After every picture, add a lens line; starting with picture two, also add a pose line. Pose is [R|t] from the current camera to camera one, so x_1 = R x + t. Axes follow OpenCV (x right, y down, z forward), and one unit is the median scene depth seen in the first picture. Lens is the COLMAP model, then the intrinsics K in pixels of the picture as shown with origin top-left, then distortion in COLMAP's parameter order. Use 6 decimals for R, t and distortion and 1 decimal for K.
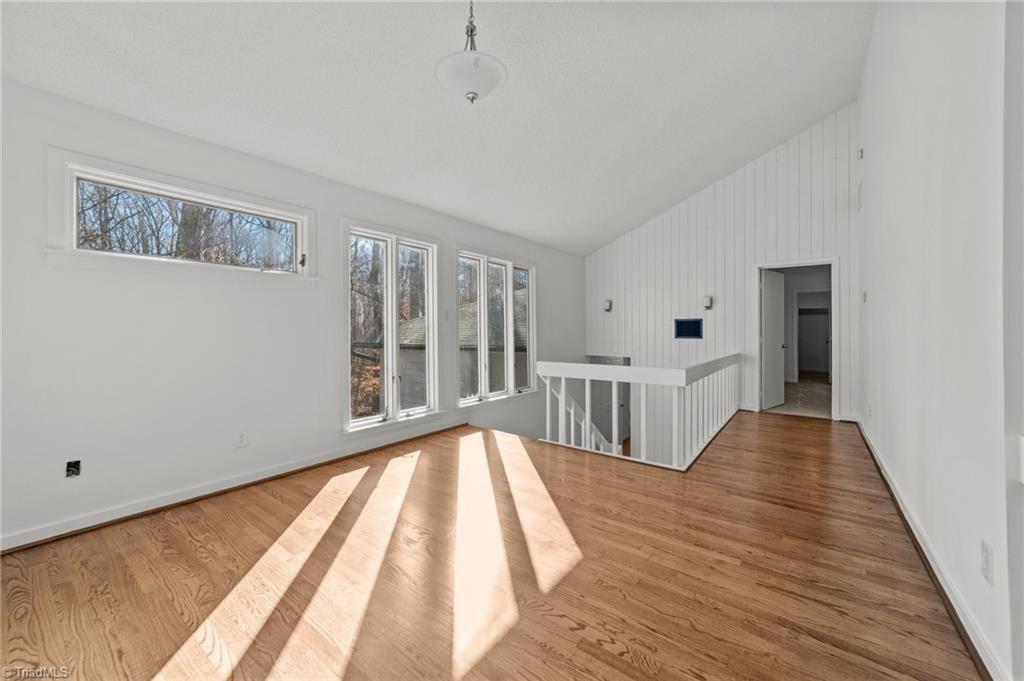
lens RADIAL K [[391.8, 0, 509.8], [0, 391.8, 334.3], [0, 0, 1]] dist [-0.000184, -0.000012]
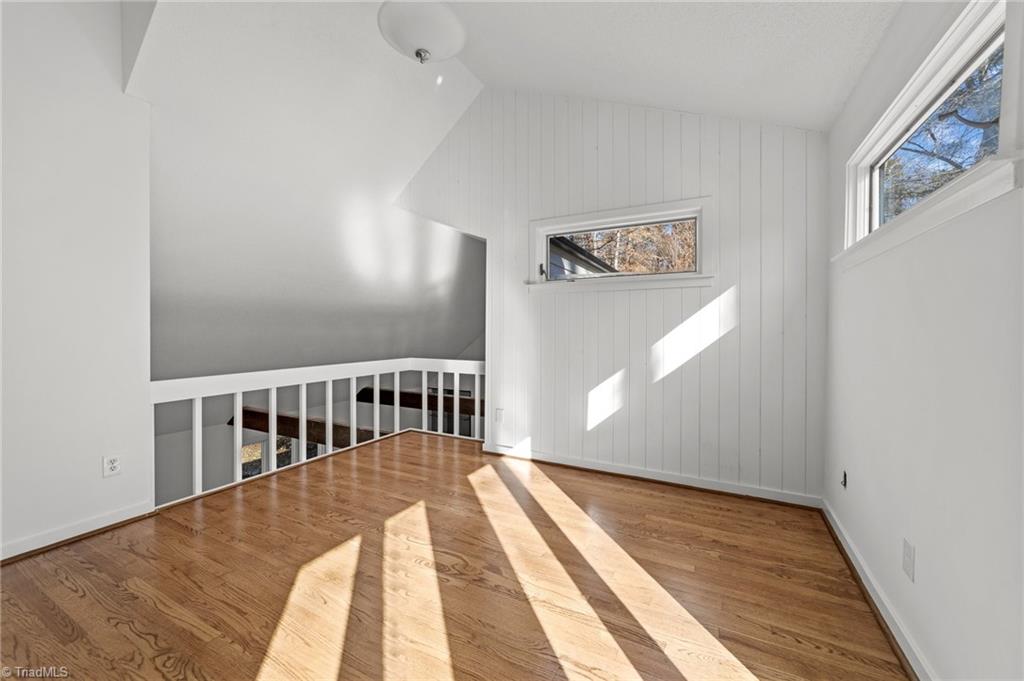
lens RADIAL K [[391.8, 0, 513.8], [0, 391.8, 337.2], [0, 0, 1]] dist [-0.000184, -0.000012]
pose [[-0.985185, 0.000078, -0.171496, -0.159703], [-0.003079, 0.999831, 0.018140, -0.021834], [0.171468, 0.018400, -0.985018, 1.958591]]
